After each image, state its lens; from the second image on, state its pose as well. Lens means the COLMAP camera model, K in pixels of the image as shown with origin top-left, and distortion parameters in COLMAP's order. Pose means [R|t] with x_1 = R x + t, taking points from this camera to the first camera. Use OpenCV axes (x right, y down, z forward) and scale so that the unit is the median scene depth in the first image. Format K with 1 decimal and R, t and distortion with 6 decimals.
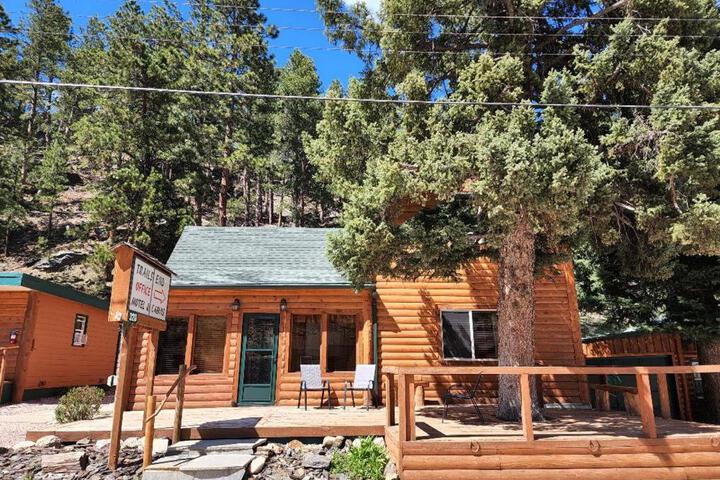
lens RADIAL K [[481.8, 0, 360.0], [0, 481.8, 240.0], [0, 0, 1]] dist [0.029017, -0.002699]
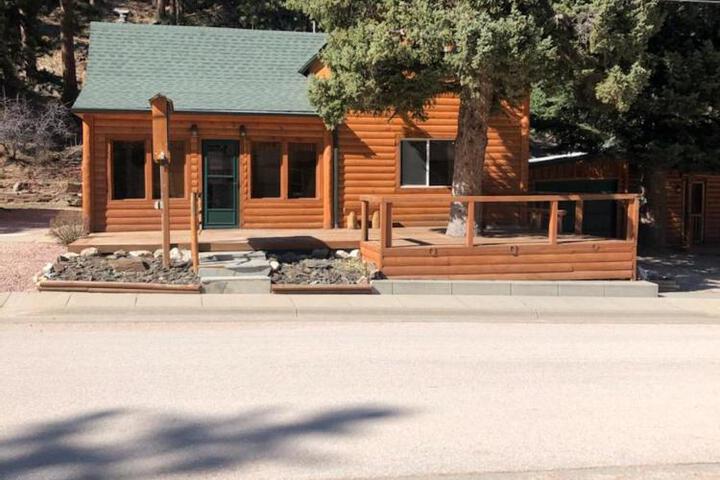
lens RADIAL K [[628.9, 0, 360.0], [0, 628.9, 240.0], [0, 0, 1]] dist [-0.097663, -0.003904]
pose [[0.988768, -0.006804, 0.149303, -0.135747], [-0.043157, 0.943413, 0.328799, -0.103382], [-0.143091, -0.331550, 0.932523, -0.353110]]
